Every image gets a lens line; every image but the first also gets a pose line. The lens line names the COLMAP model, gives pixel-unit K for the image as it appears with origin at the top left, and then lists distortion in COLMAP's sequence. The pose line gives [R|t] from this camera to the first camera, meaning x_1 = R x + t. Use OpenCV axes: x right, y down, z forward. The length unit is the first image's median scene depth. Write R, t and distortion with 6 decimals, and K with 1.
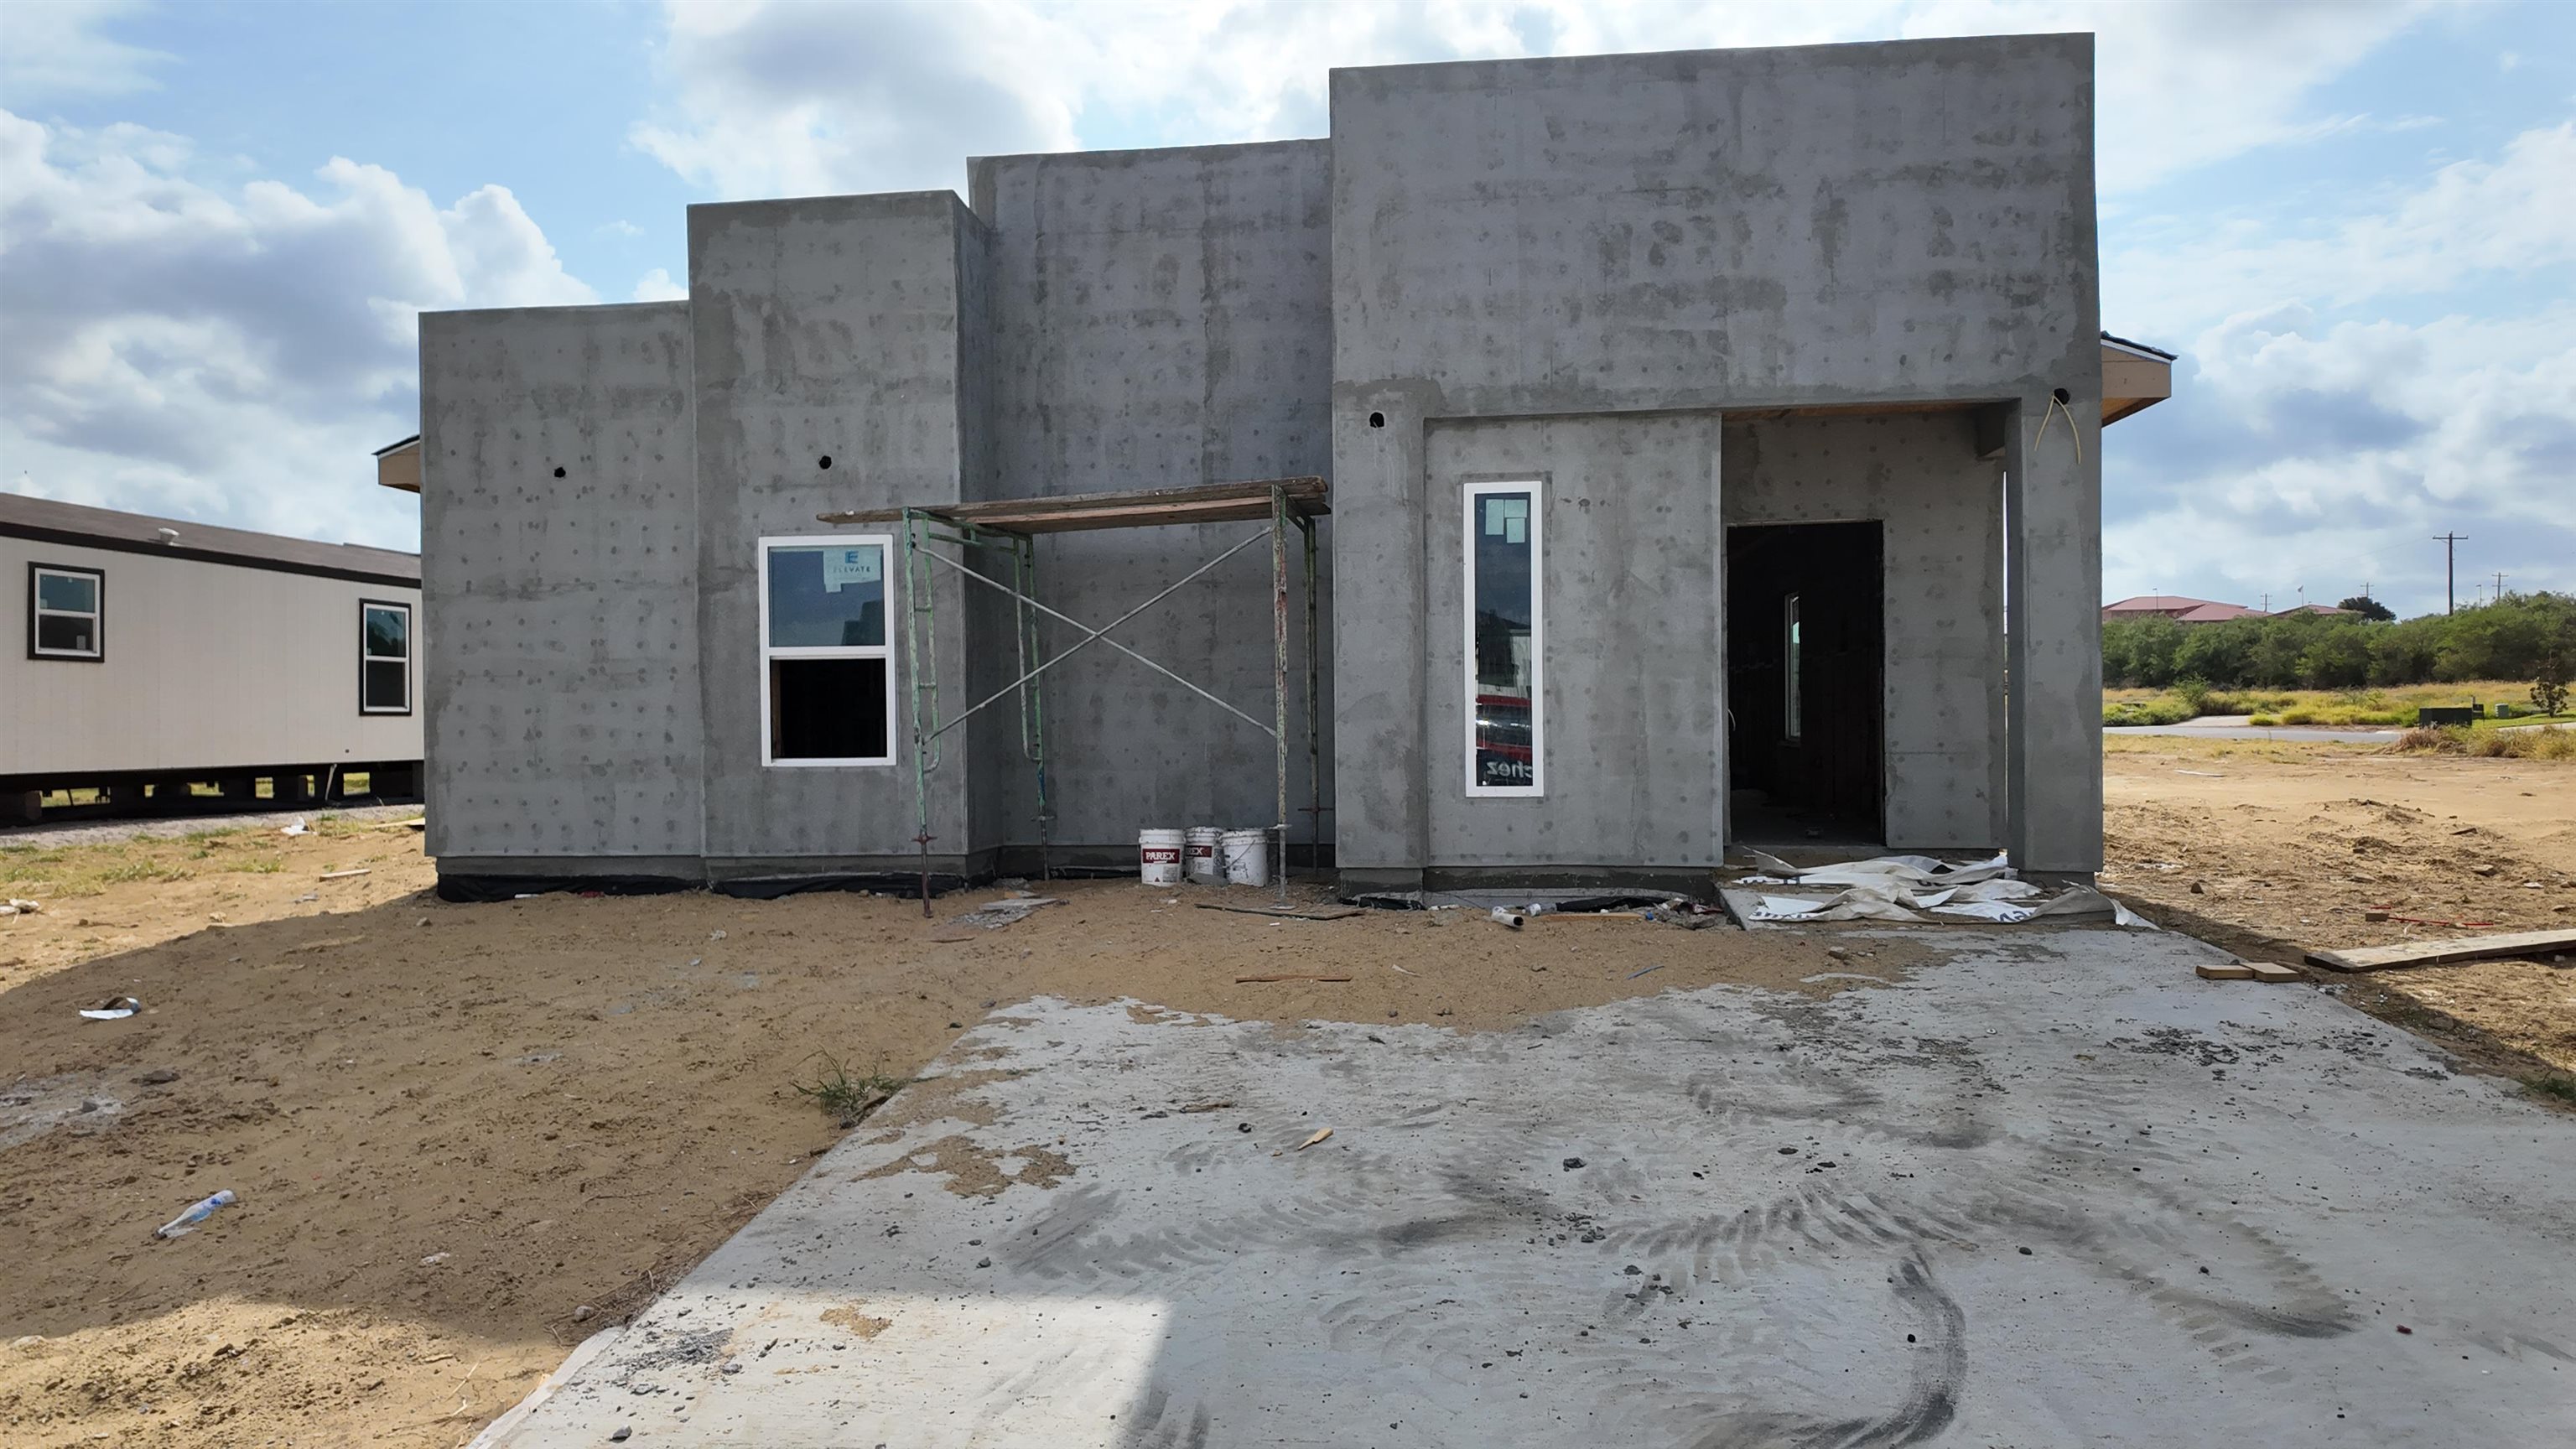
lens RADIAL K [[1506.0, 0, 1273.0], [0, 1506.0, 746.9], [0, 0, 1]] dist [0.059944, -0.040442]
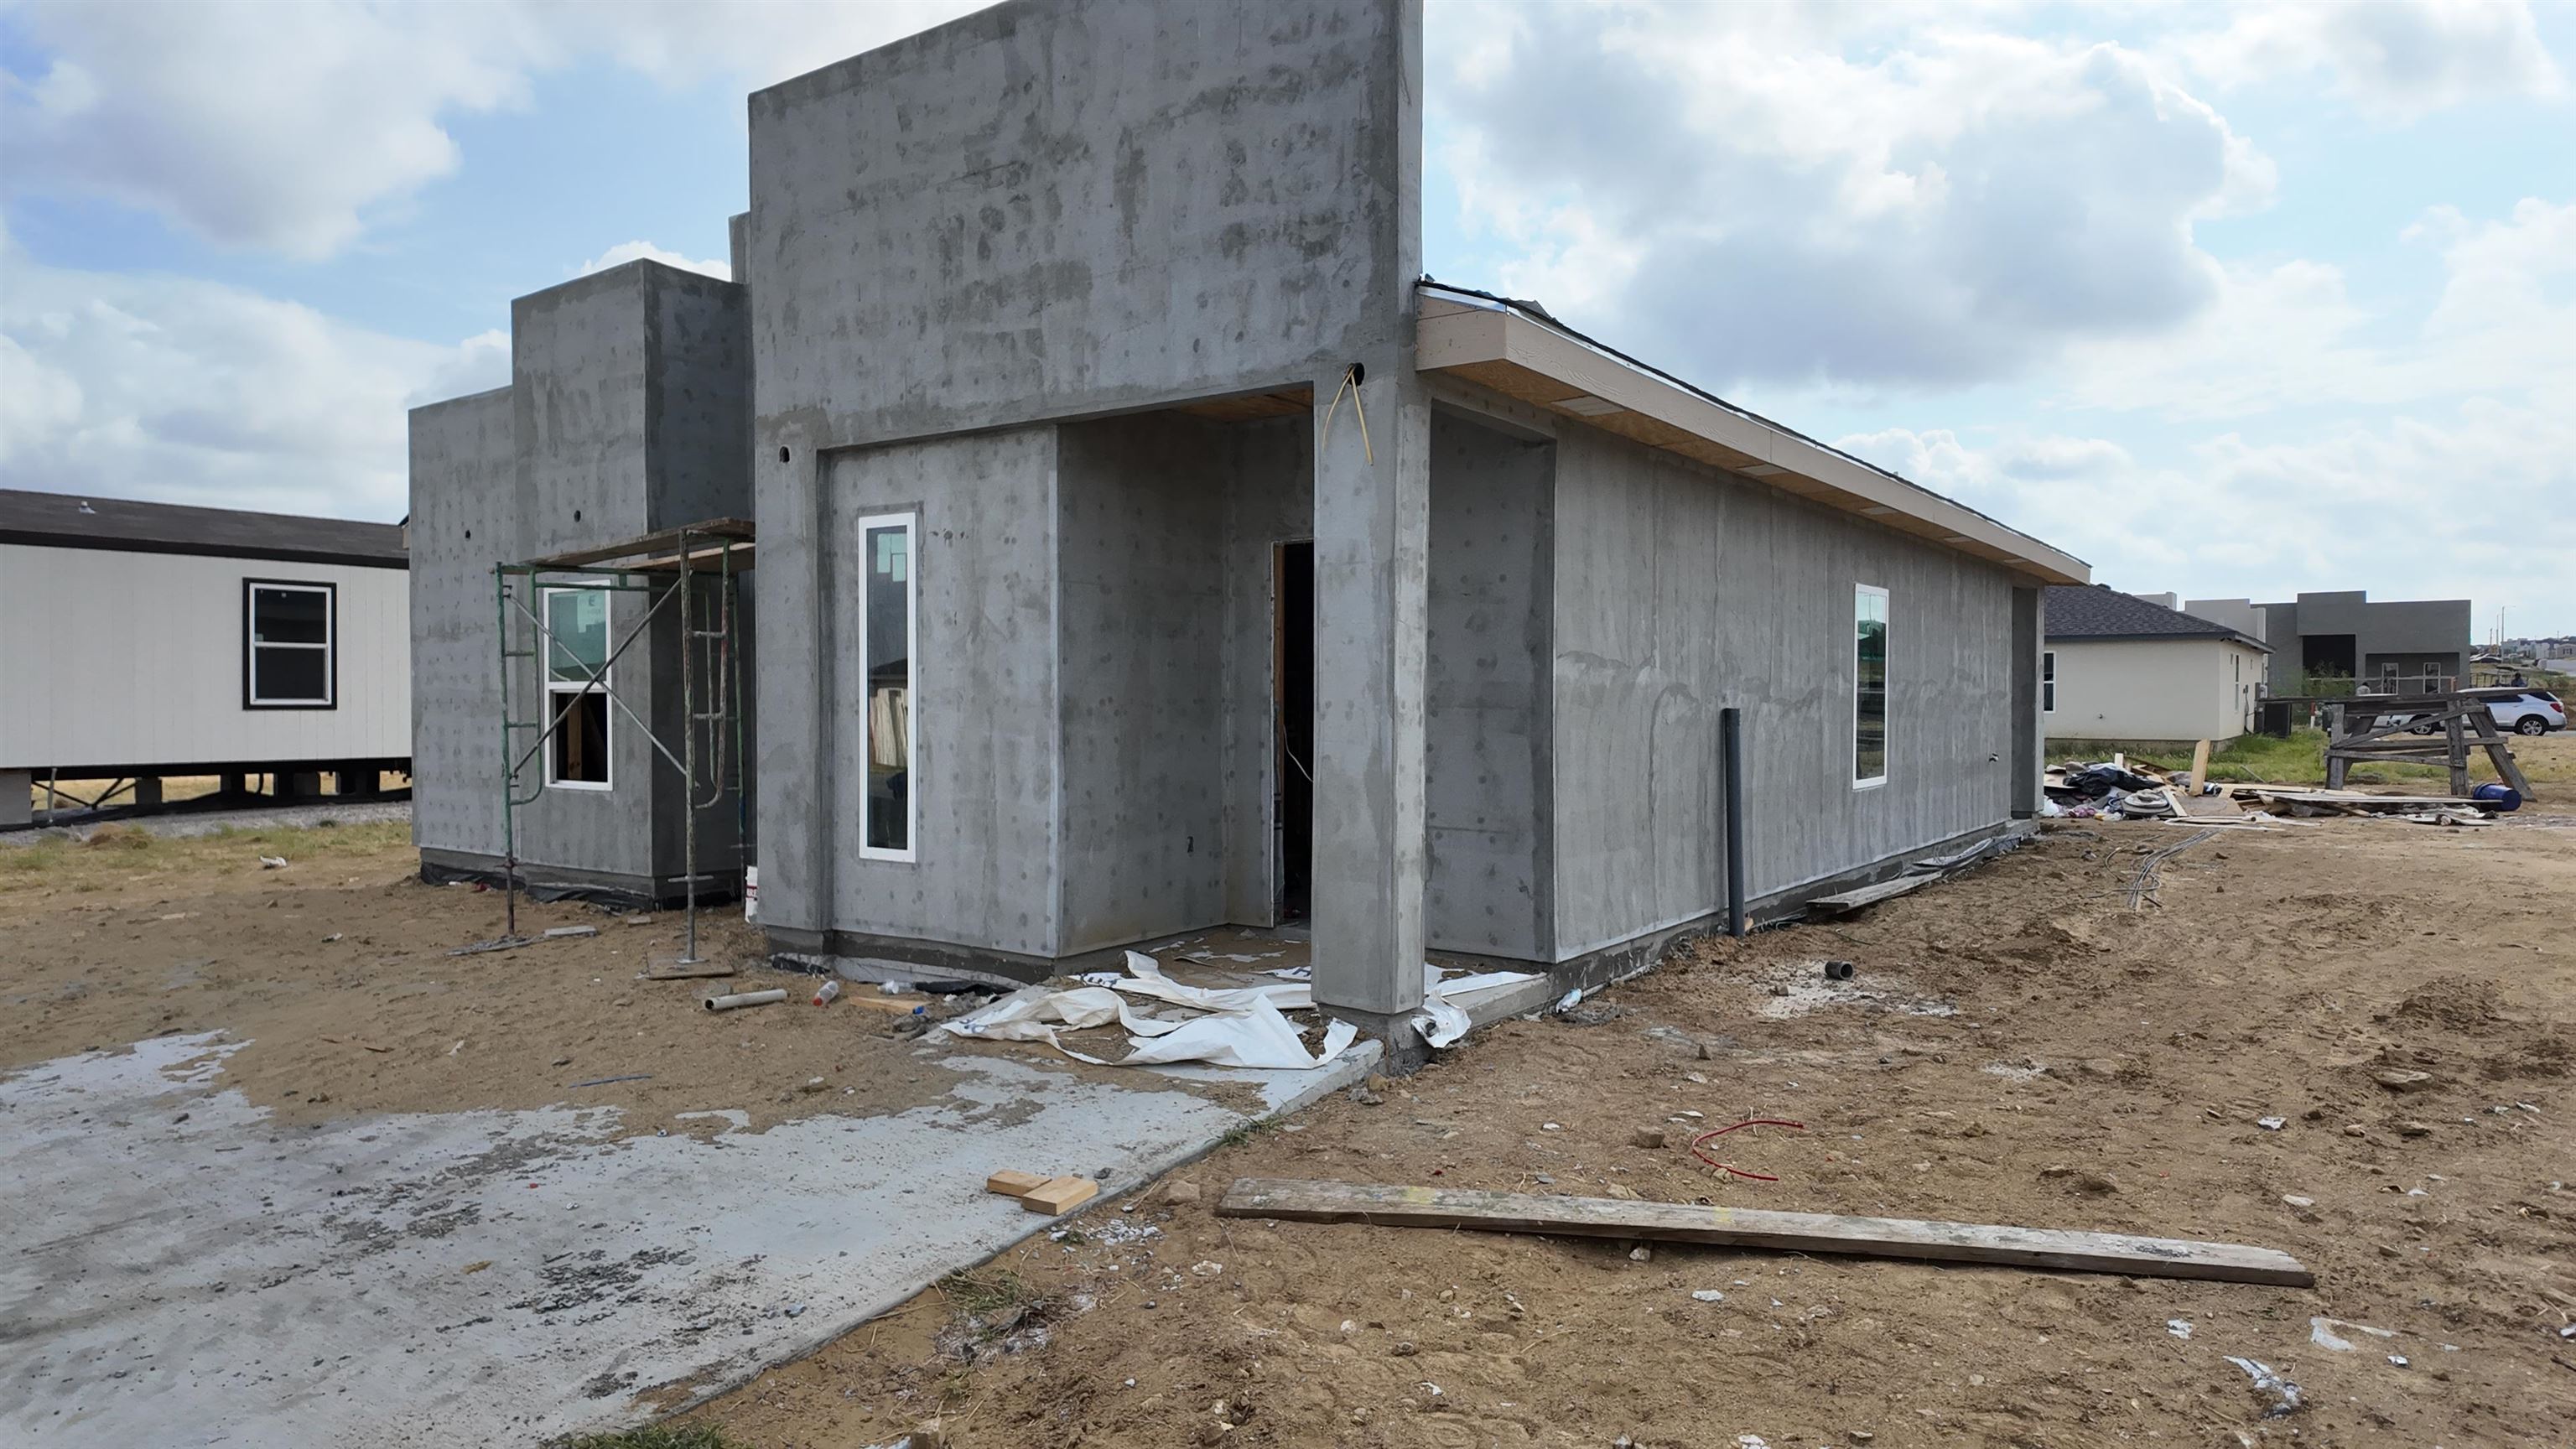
lens RADIAL K [[1506.0, 0, 1259.7], [0, 1506.0, 744.3], [0, 0, 1]] dist [0.059944, -0.040442]
pose [[0.861838, 0.024466, -0.506593, 0.727971], [-0.010317, 0.999475, 0.030719, -0.060913], [0.507078, -0.021248, 0.861638, 0.290004]]
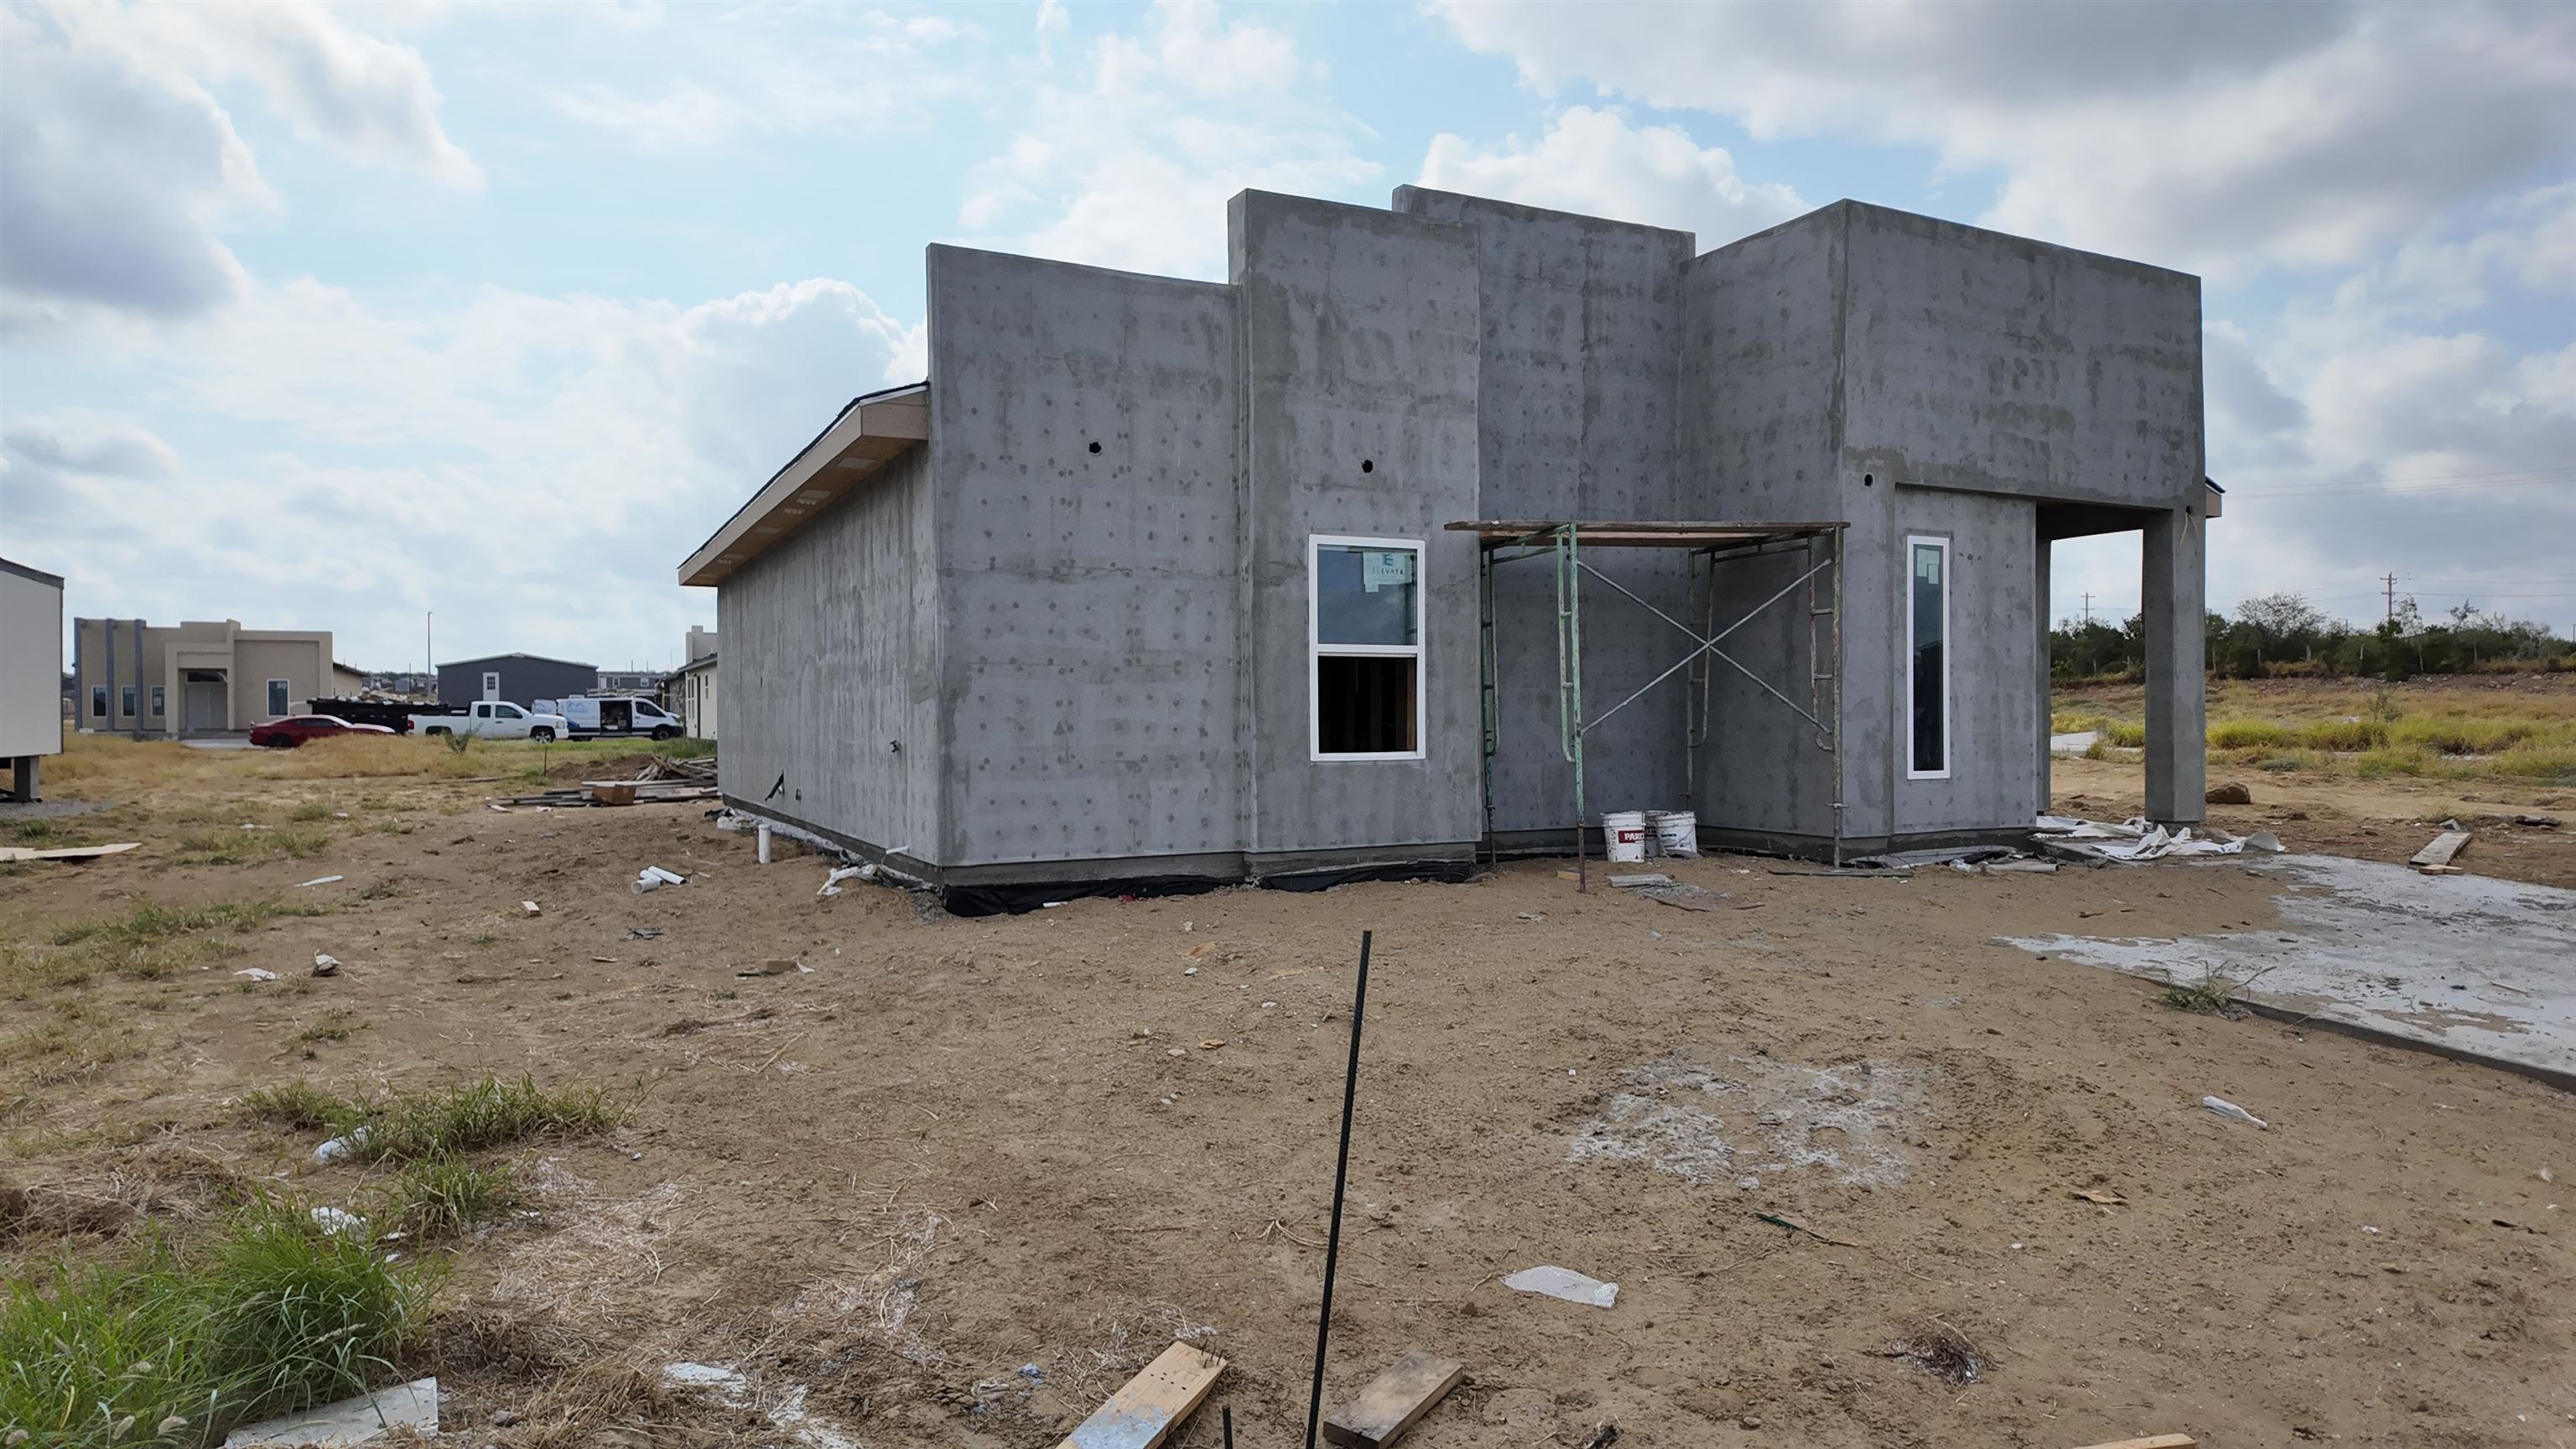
lens RADIAL K [[1506.0, 0, 1279.7], [0, 1506.0, 730.4], [0, 0, 1]] dist [0.059944, -0.040442]
pose [[0.842673, 0.001921, 0.538422, -0.920277], [0.001267, 0.999984, -0.005550, -0.001944], [-0.538424, 0.005359, 0.842657, 0.172894]]
